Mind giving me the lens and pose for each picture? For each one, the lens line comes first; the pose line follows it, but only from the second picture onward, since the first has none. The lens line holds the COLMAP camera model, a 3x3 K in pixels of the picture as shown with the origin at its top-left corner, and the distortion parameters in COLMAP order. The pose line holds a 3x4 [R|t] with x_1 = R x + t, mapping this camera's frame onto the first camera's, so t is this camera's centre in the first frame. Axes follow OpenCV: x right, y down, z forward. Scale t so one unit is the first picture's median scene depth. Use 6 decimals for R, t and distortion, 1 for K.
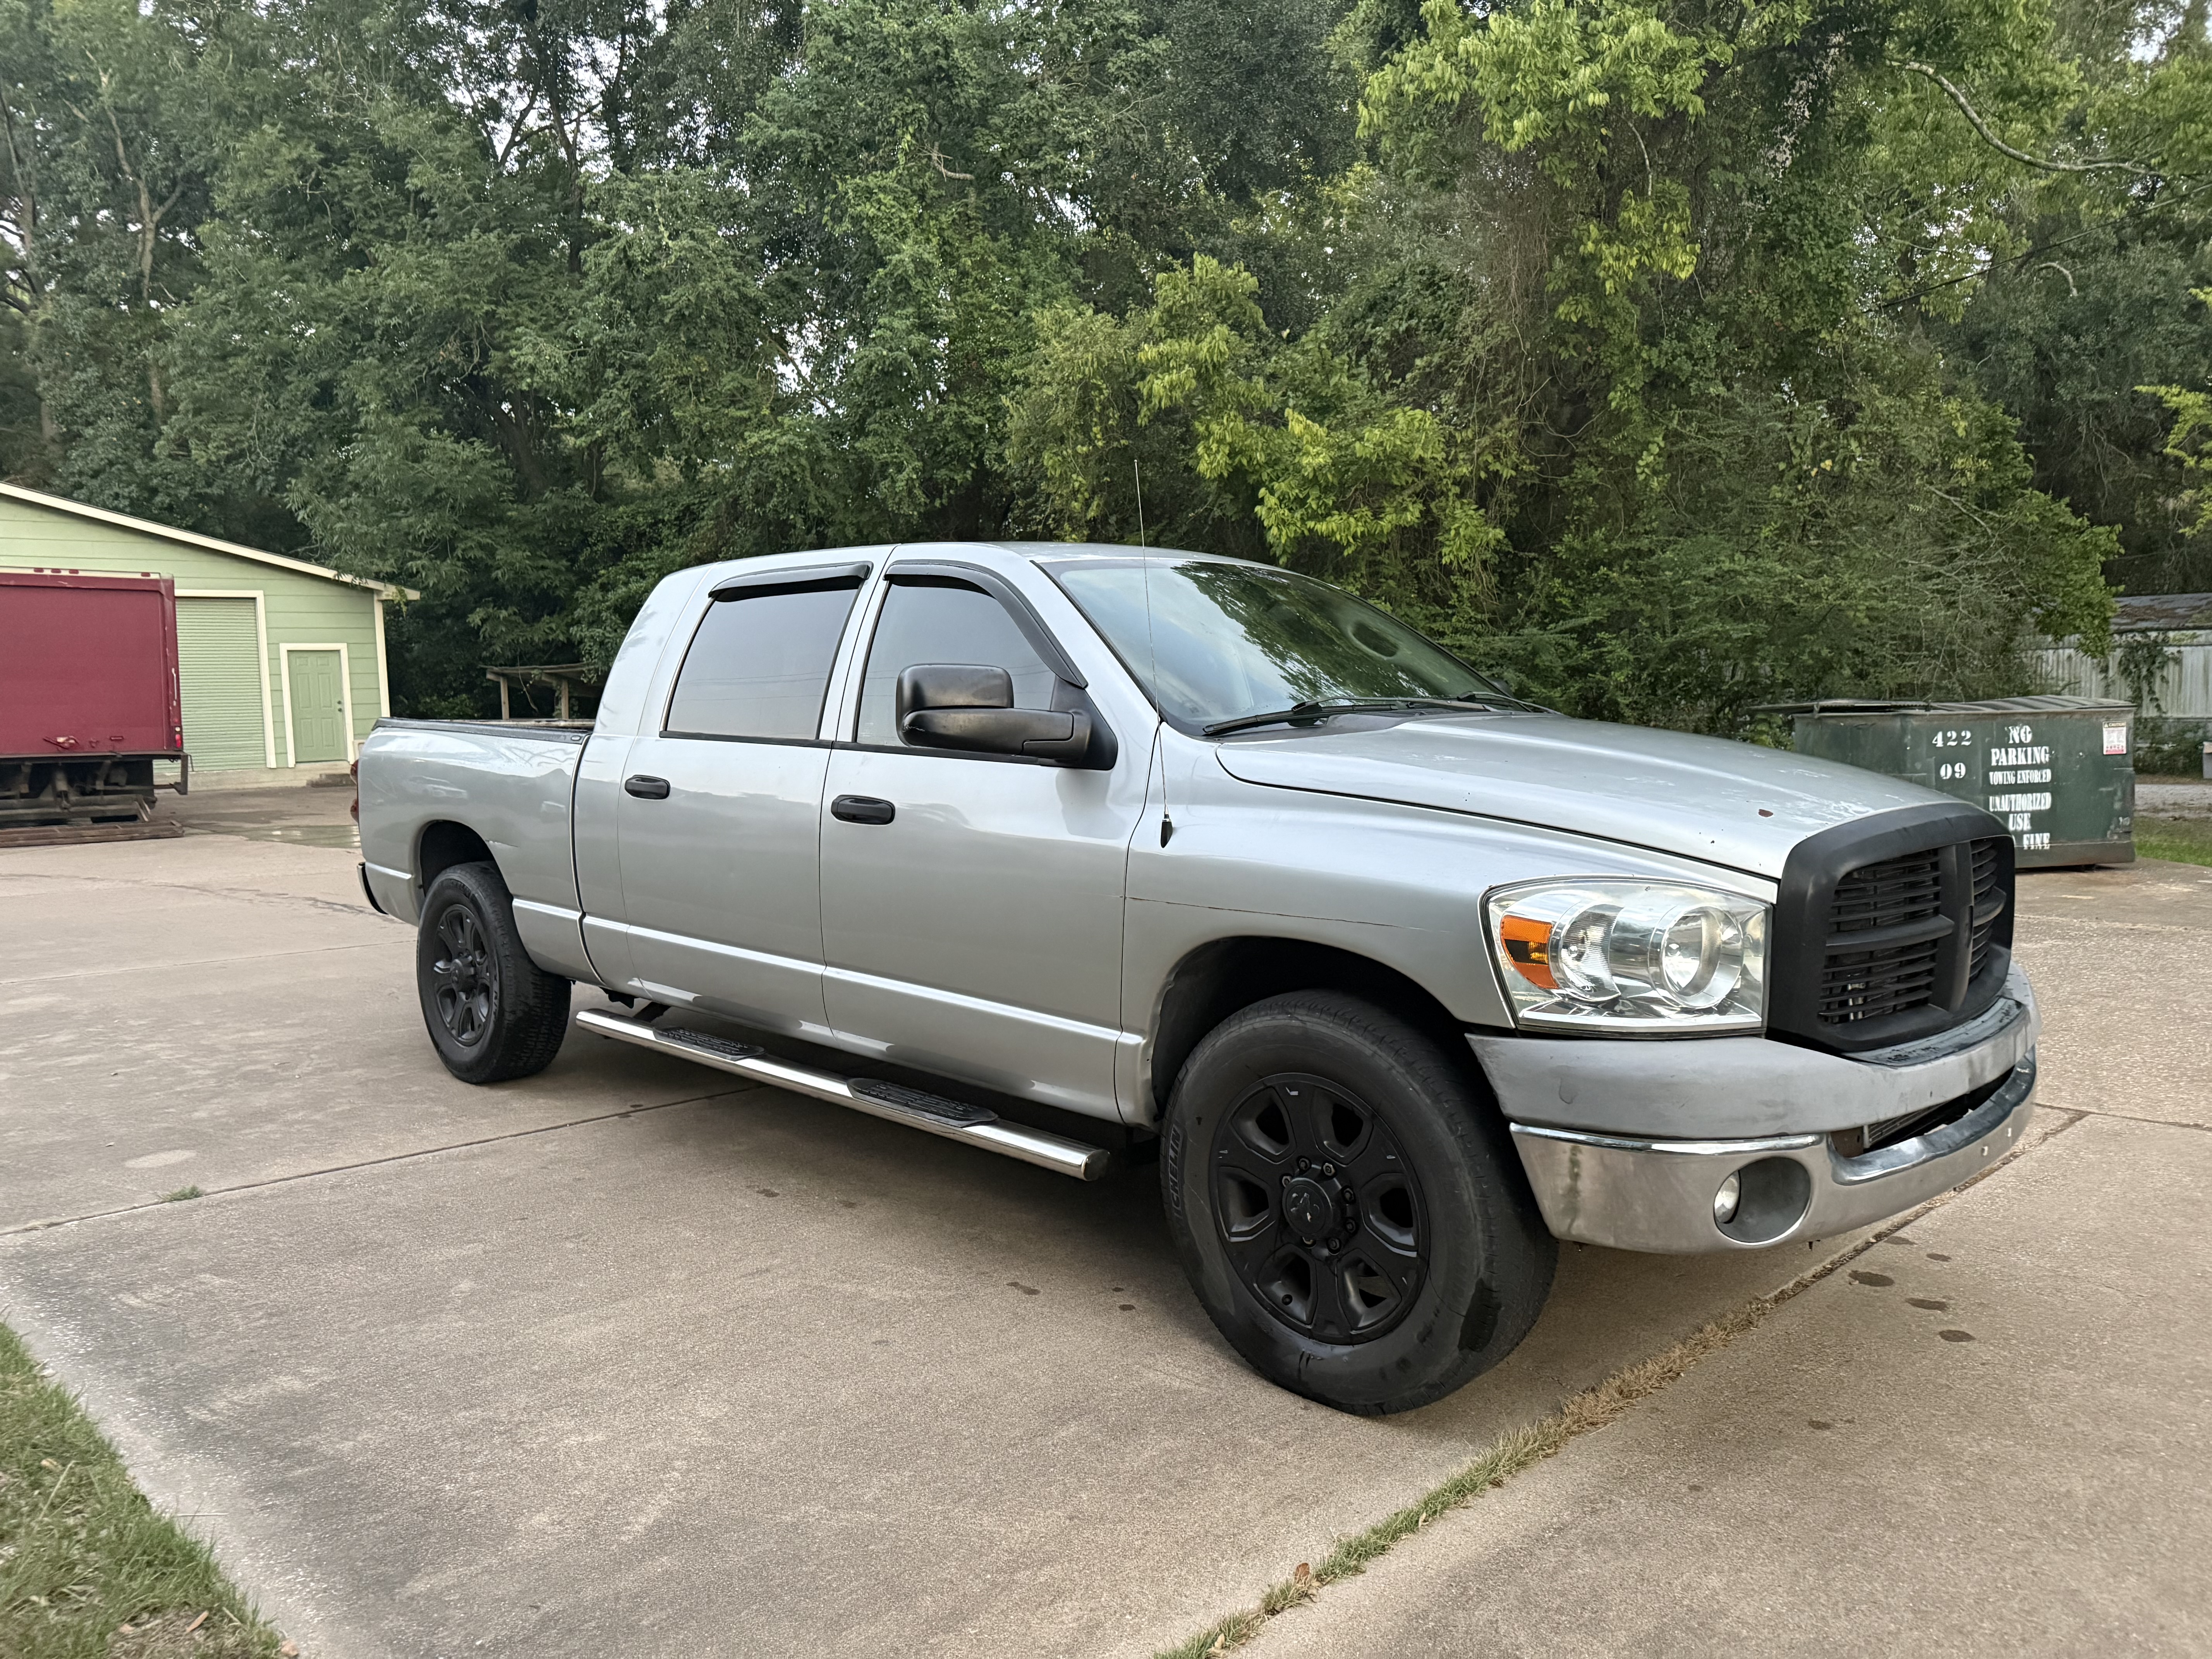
lens RADIAL K [[1566.0, 0, 1114.2], [0, 1566.0, 836.7], [0, 0, 1]] dist [0.102736, -0.162647]
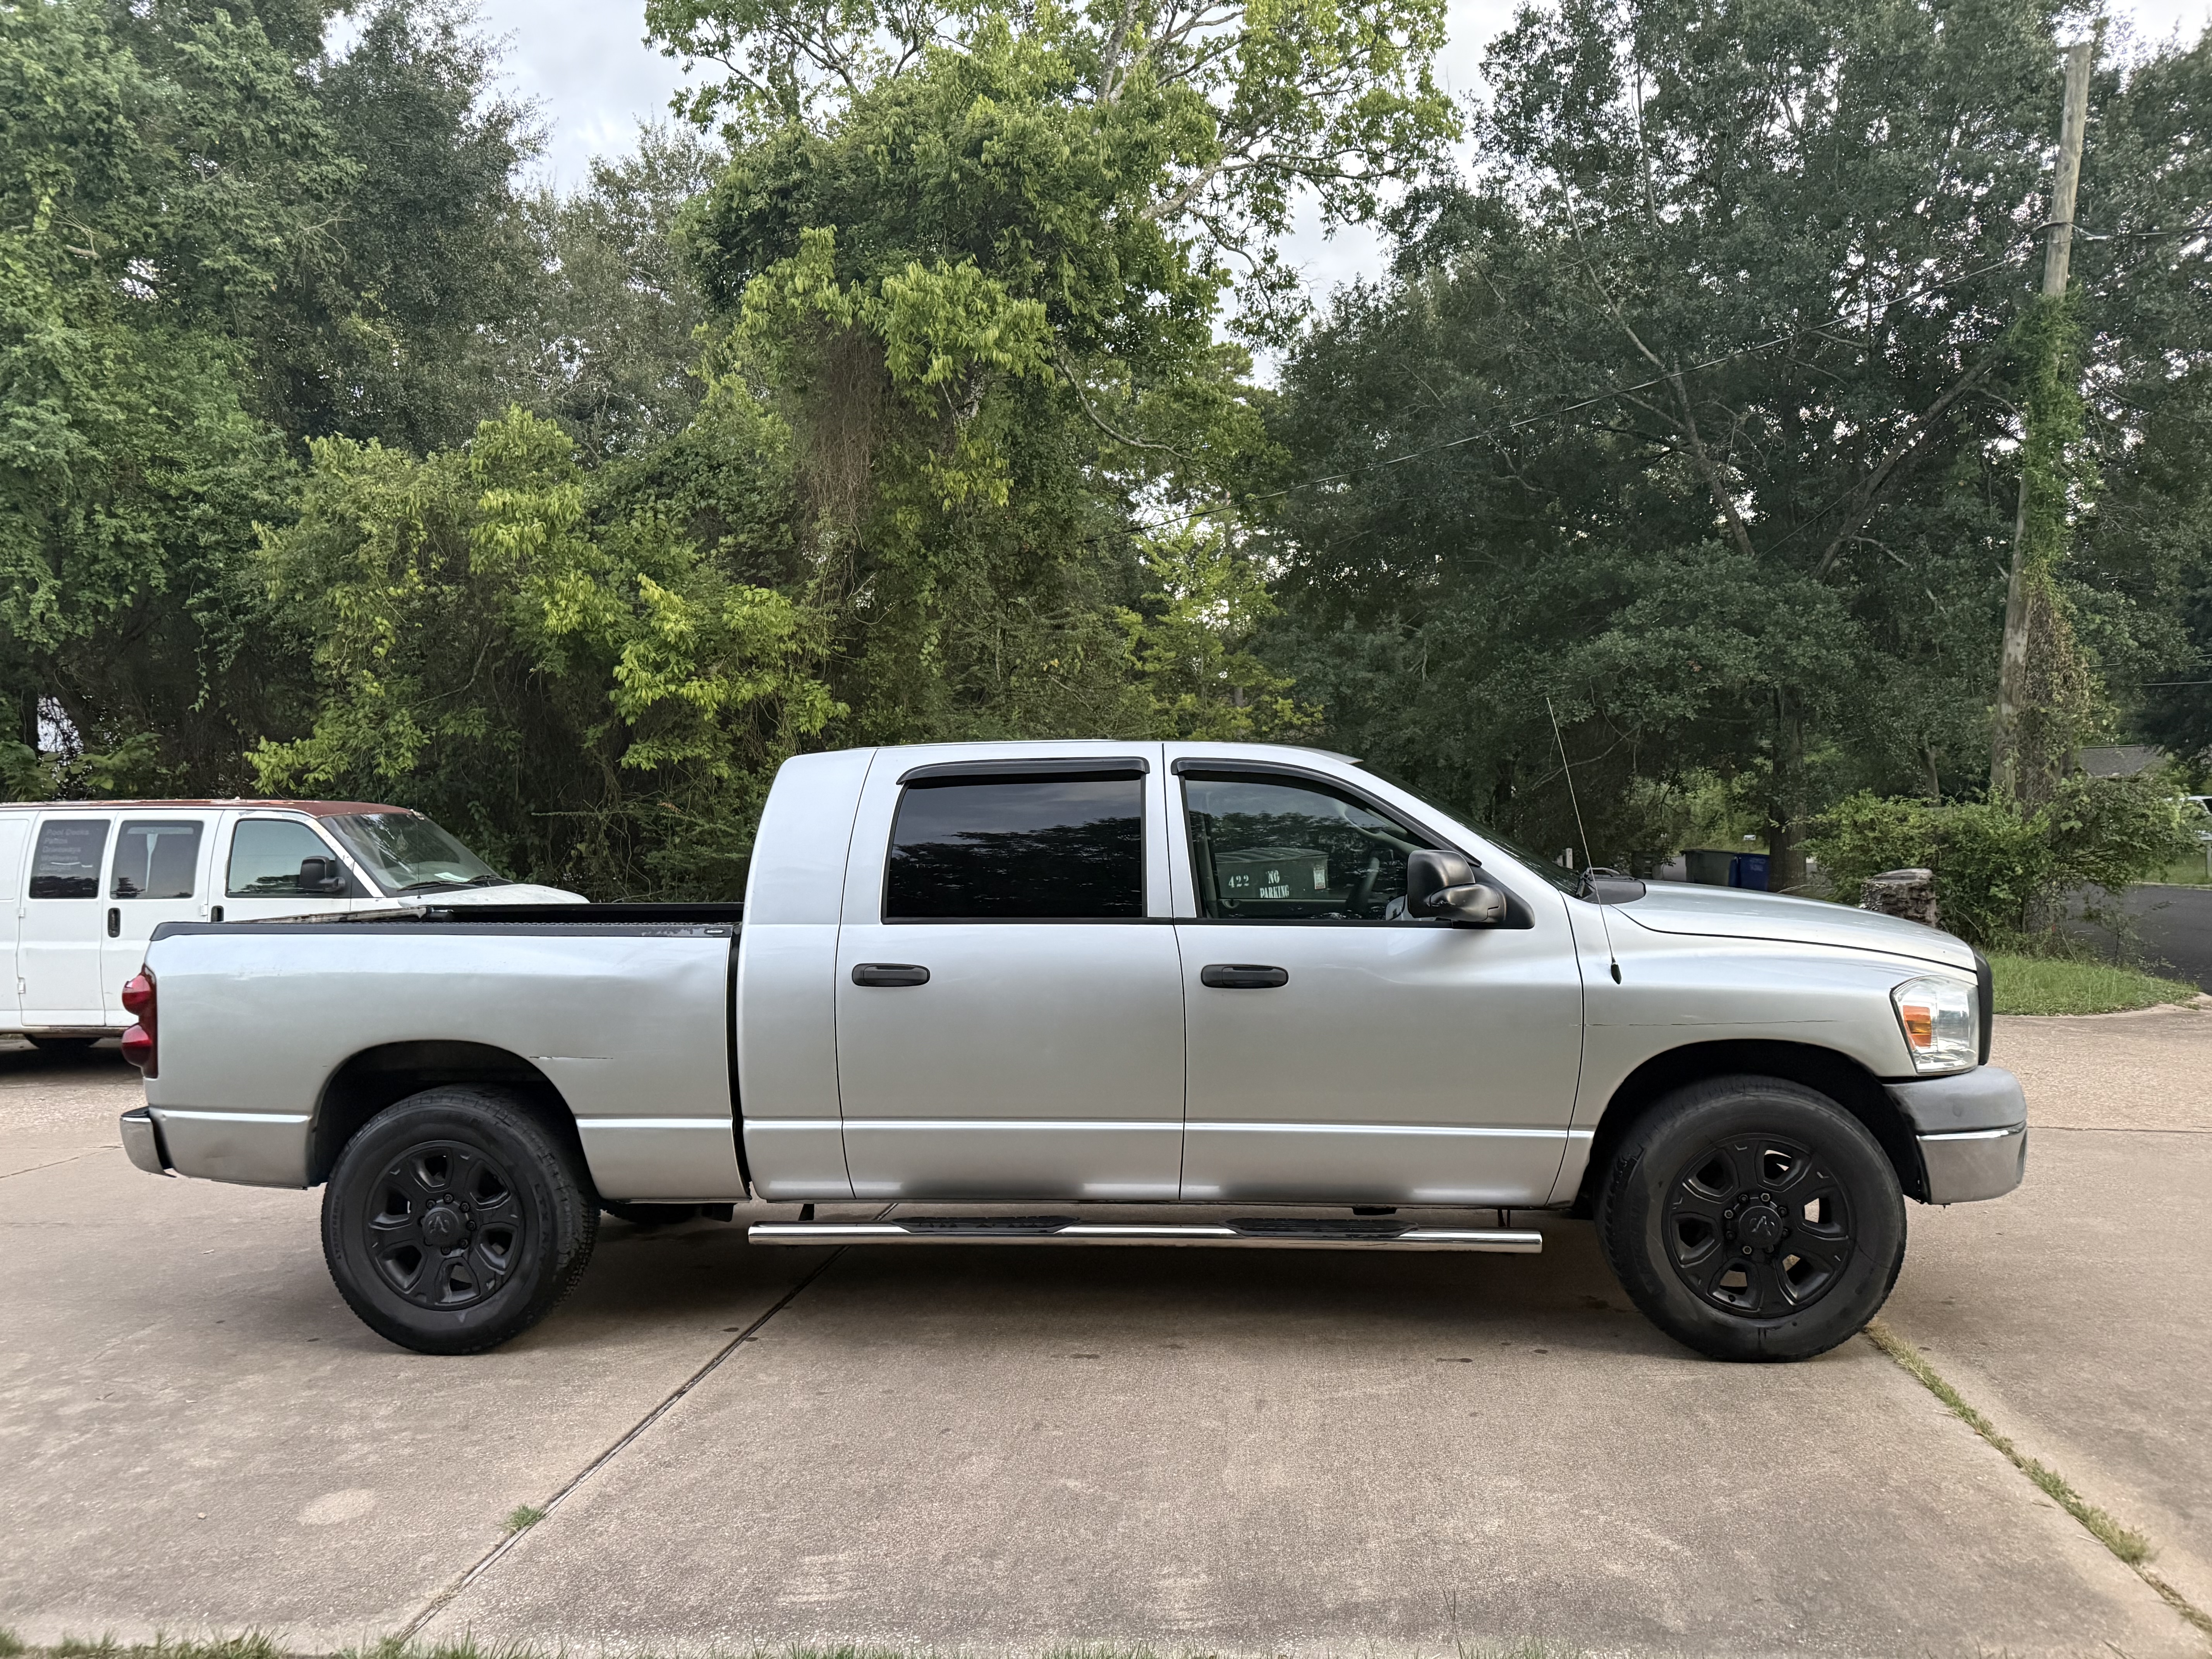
lens RADIAL K [[1566.0, 0, 1114.2], [0, 1566.0, 836.7], [0, 0, 1]] dist [0.102736, -0.162647]
pose [[0.771020, -0.013065, 0.636677, -0.373563], [0.072895, 0.995028, -0.067858, -0.018335], [-0.632625, 0.098731, 0.768139, 0.067957]]
